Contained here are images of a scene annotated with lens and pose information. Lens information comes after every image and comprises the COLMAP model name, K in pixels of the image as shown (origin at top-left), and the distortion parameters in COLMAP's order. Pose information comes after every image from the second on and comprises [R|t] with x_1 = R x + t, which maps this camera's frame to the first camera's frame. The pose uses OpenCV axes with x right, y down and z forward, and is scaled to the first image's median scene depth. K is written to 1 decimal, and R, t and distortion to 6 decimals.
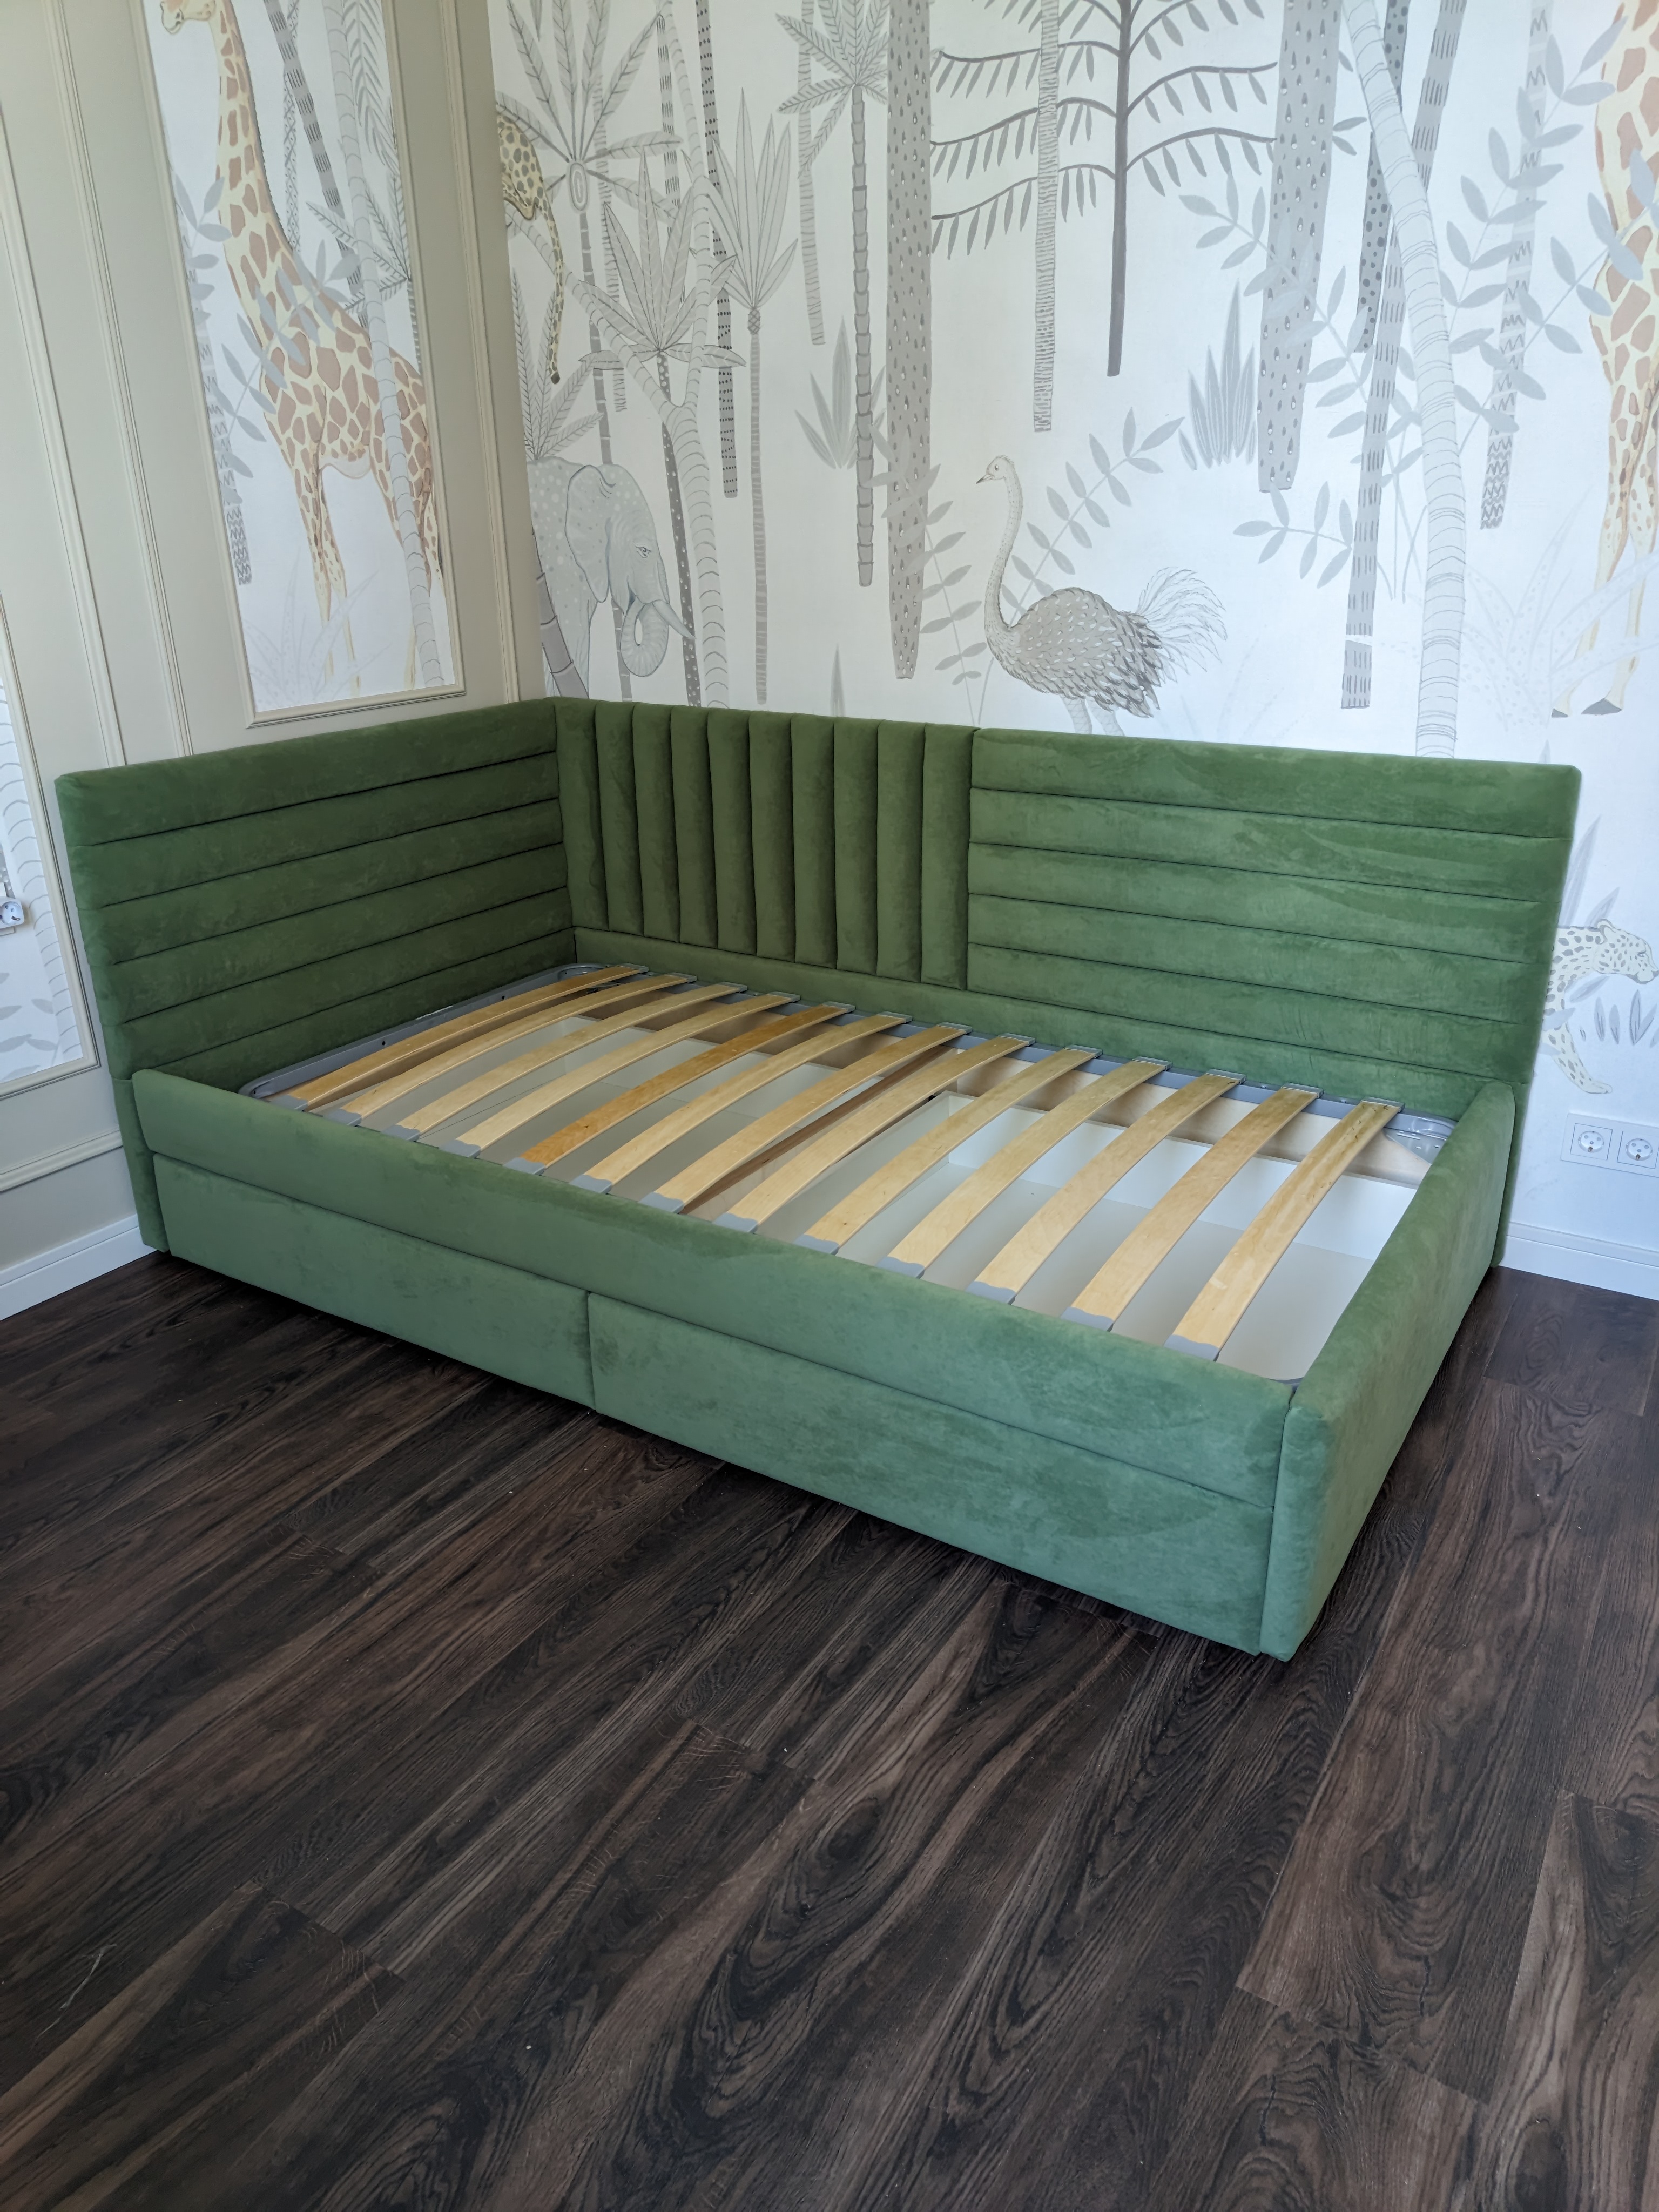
lens RADIAL K [[1534.5, 0, 828.8], [0, 1534.5, 1111.4], [0, 0, 1]] dist [0.013989, -0.005687]
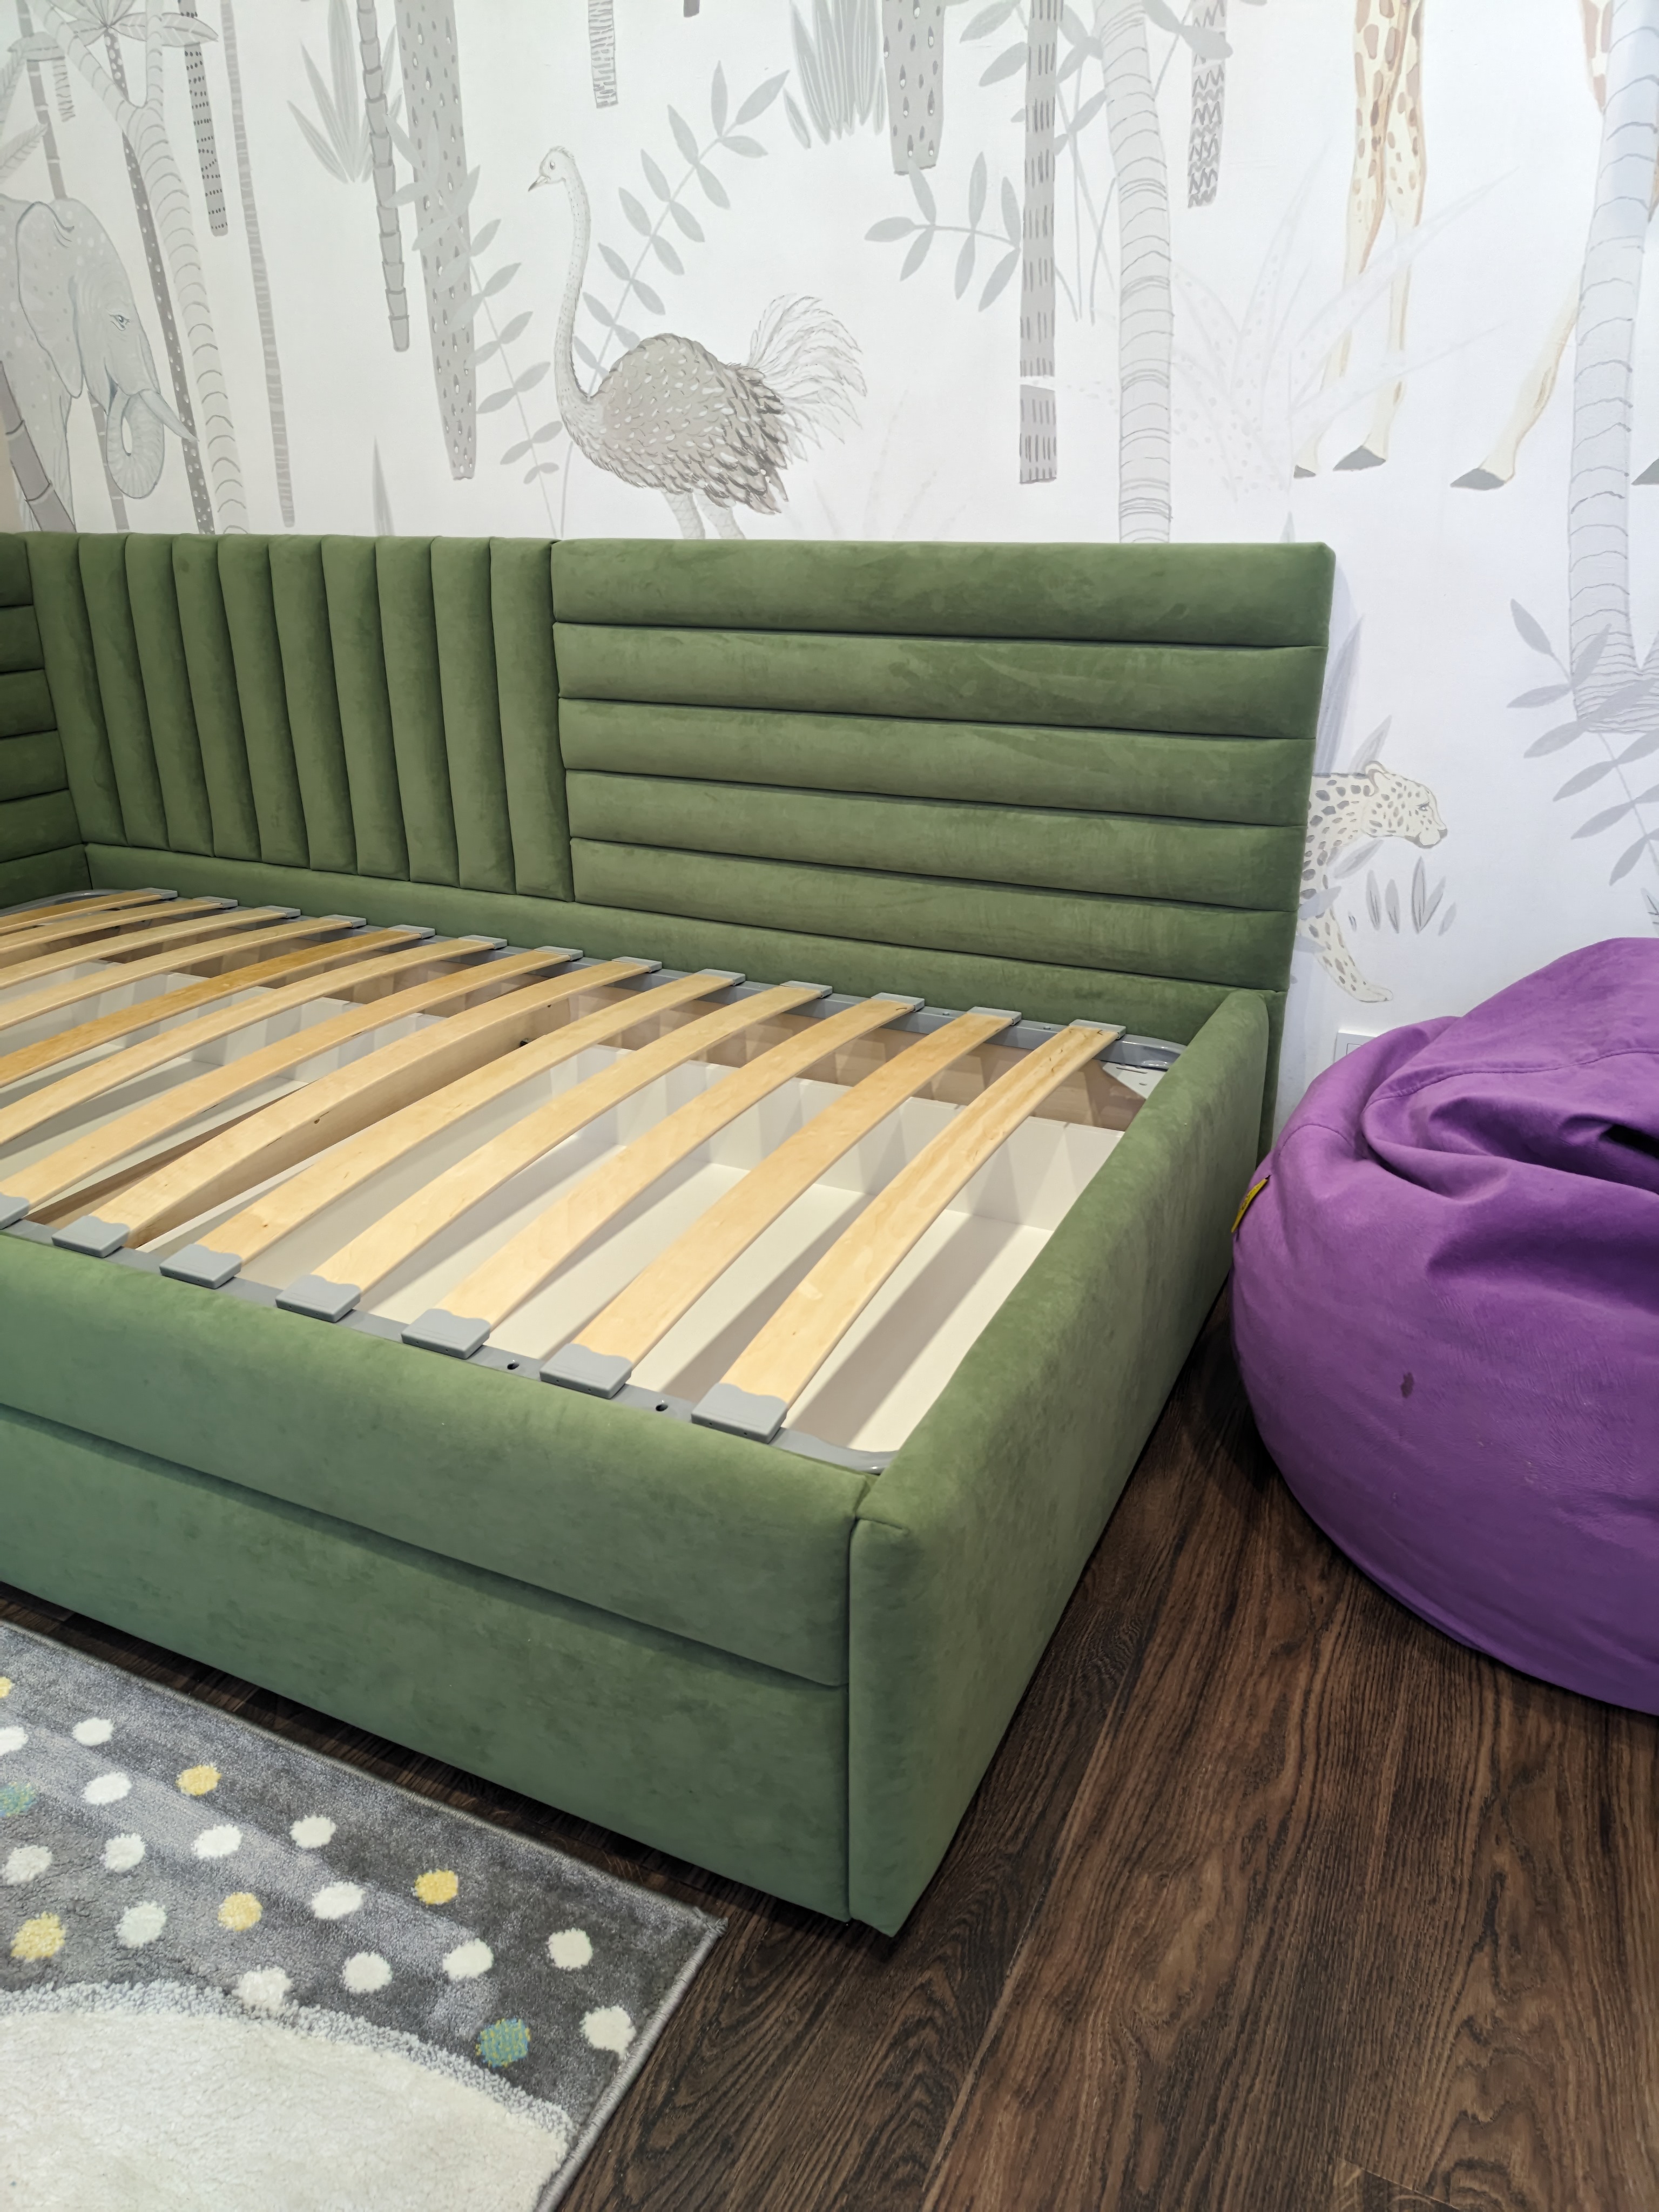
lens RADIAL K [[1534.5, 0, 813.6], [0, 1534.5, 1100.2], [0, 0, 1]] dist [0.013989, -0.005687]
pose [[0.993930, -0.035352, 0.104178, 0.132148], [0.035321, 0.999374, 0.002144, 0.021544], [-0.104189, 0.001549, 0.994556, 0.252810]]
